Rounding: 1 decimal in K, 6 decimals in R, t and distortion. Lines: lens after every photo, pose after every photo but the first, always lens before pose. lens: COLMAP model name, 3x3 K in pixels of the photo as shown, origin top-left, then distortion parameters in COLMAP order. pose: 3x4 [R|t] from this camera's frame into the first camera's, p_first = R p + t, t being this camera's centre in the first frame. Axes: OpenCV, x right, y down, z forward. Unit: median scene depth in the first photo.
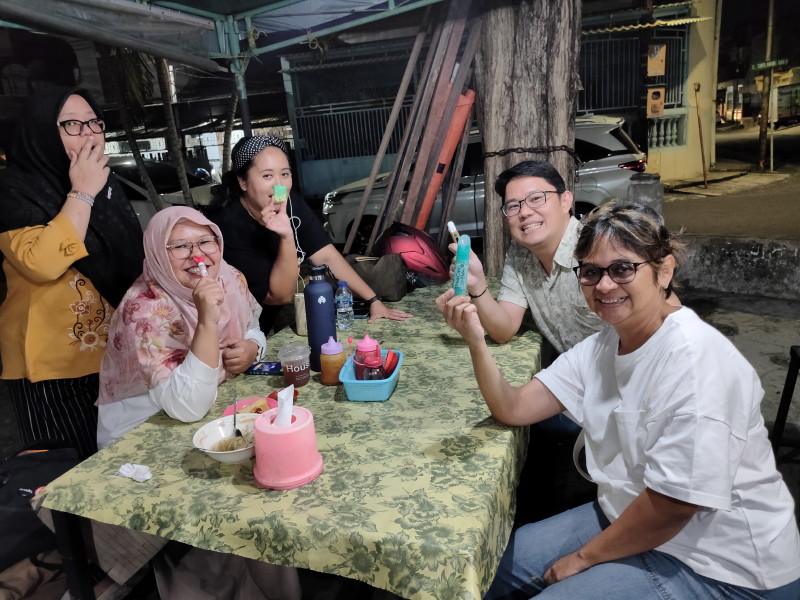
lens RADIAL K [[636.3, 0, 400.0], [0, 636.3, 300.0], [0, 0, 1]] dist [0.037675, -0.000042]
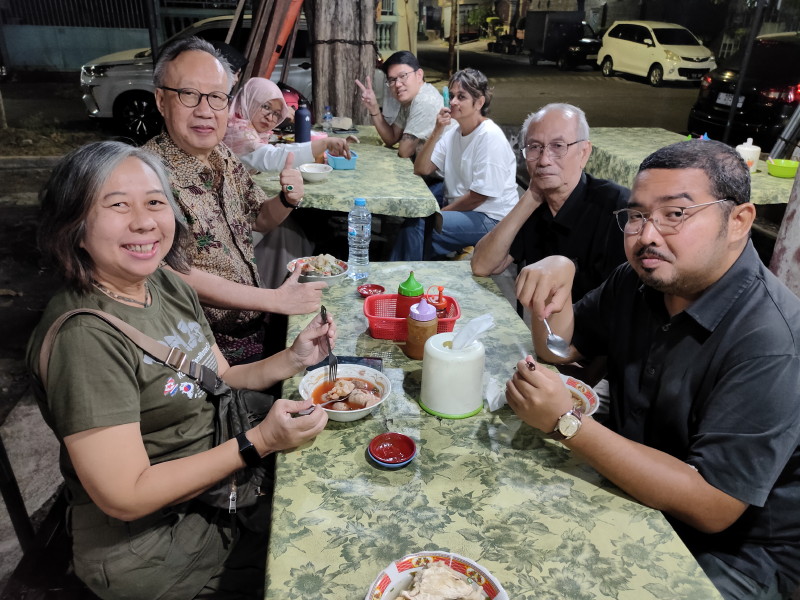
lens RADIAL K [[636.3, 0, 400.0], [0, 636.3, 300.0], [0, 0, 1]] dist [0.037675, -0.000042]
pose [[0.900124, -0.073376, 0.429409, -0.343614], [0.007244, 0.988098, 0.153658, 0.113991], [-0.435573, -0.135201, 0.889942, -0.393408]]
